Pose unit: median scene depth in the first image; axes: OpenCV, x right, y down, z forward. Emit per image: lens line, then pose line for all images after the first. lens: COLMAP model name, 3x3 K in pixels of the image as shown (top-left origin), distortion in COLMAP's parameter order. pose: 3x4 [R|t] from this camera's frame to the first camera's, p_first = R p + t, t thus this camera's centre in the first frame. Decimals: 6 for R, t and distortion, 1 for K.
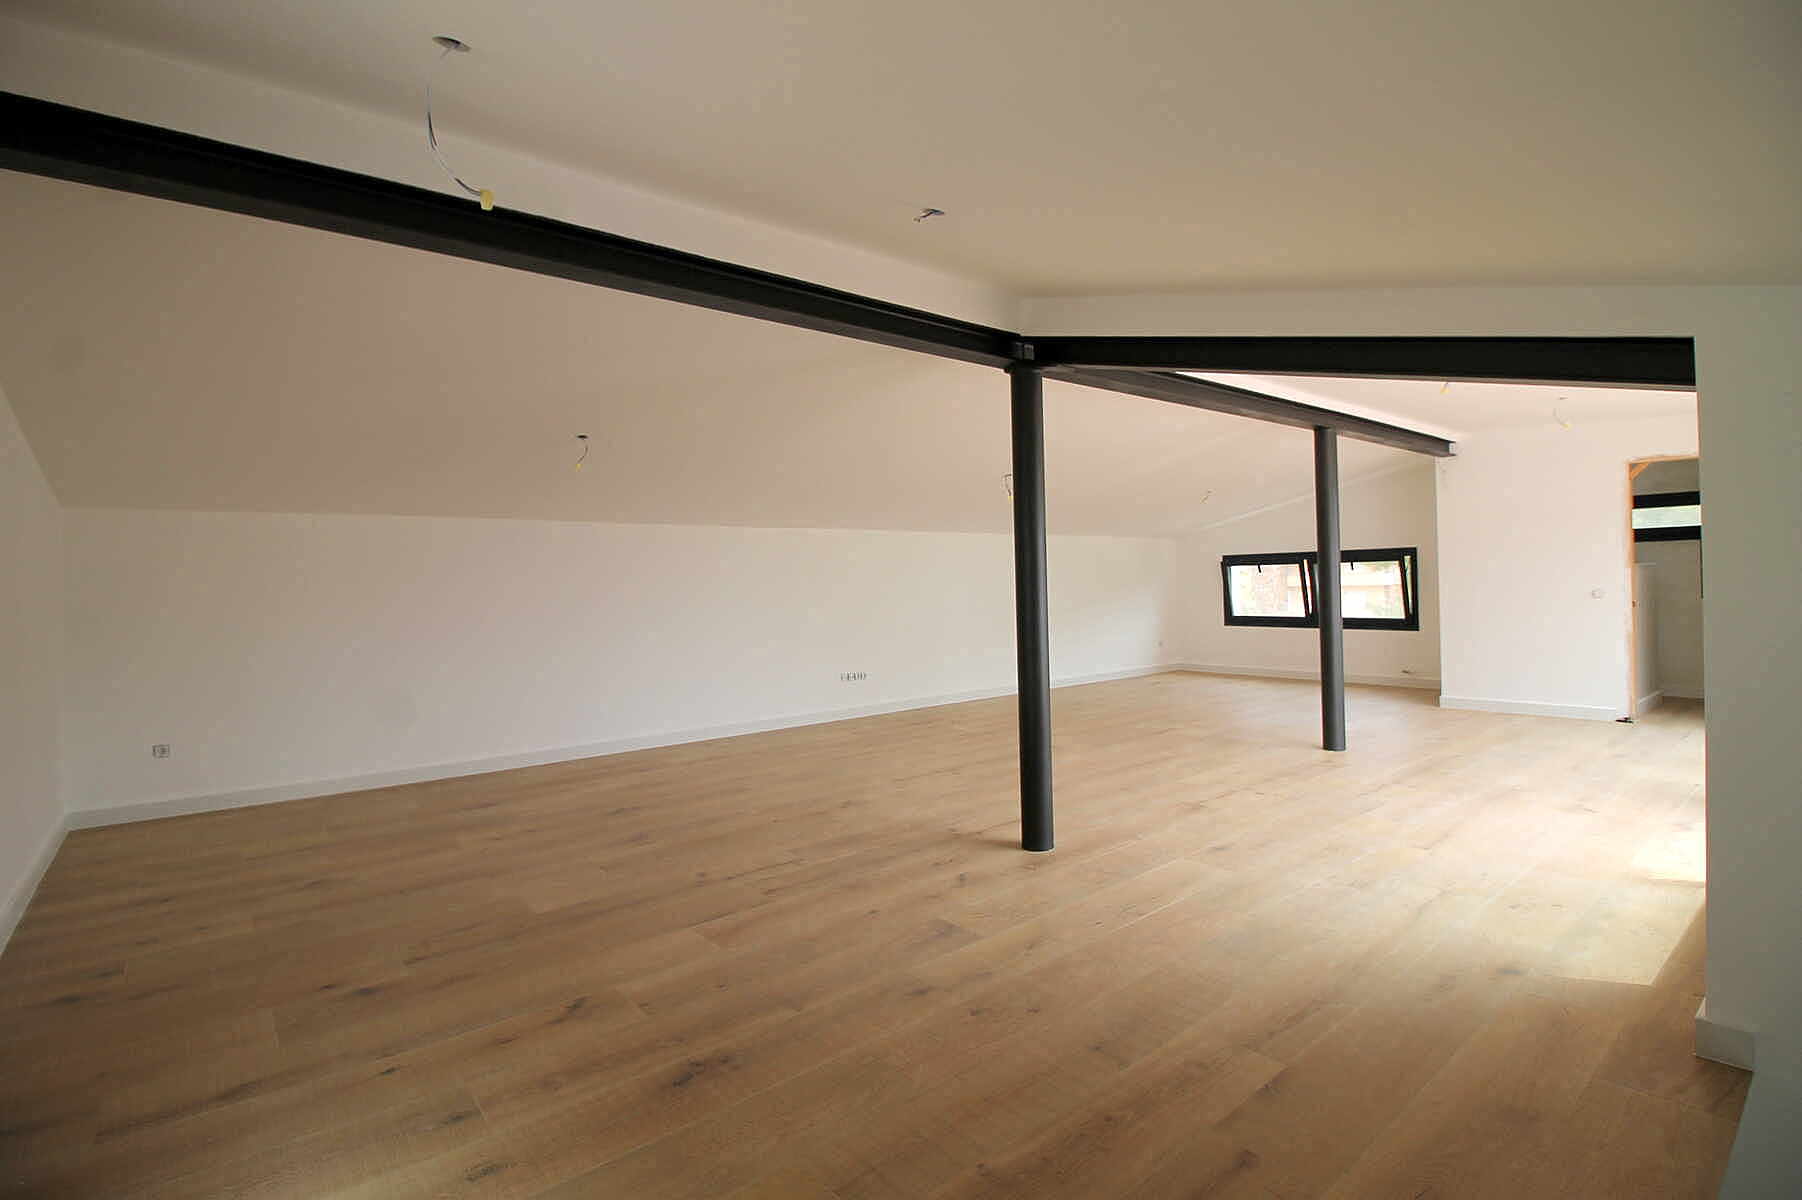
lens RADIAL K [[866.4, 0, 901.0], [0, 866.4, 600.0], [0, 0, 1]] dist [-0.016057, -0.009923]
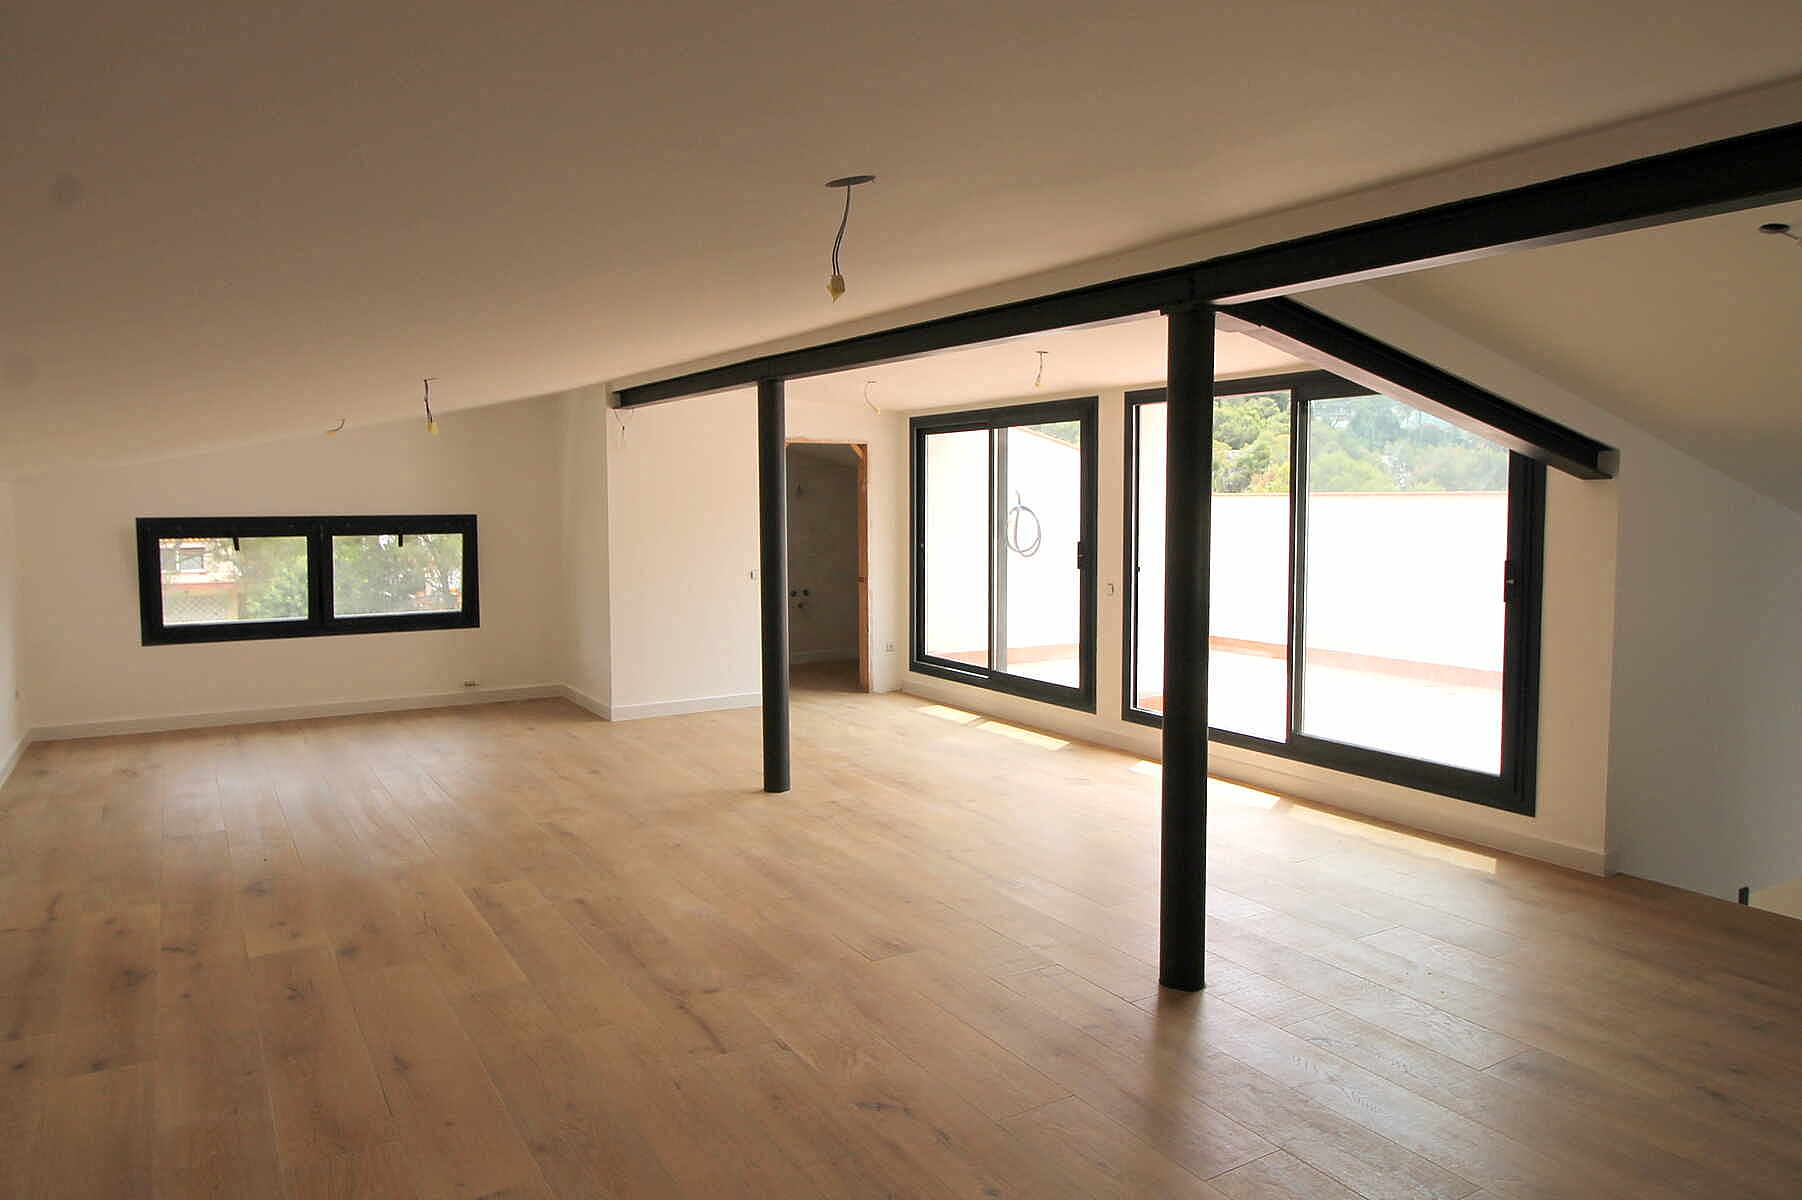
lens RADIAL K [[1229.8, 0, 913.7], [0, 1229.8, 583.8], [0, 0, 1]] dist [-0.009454, -0.007135]
pose [[0.154985, -0.045128, 0.986886, -0.353023], [0.024282, 0.998828, 0.041861, -0.034047], [-0.987618, 0.017476, 0.155899, 0.441861]]
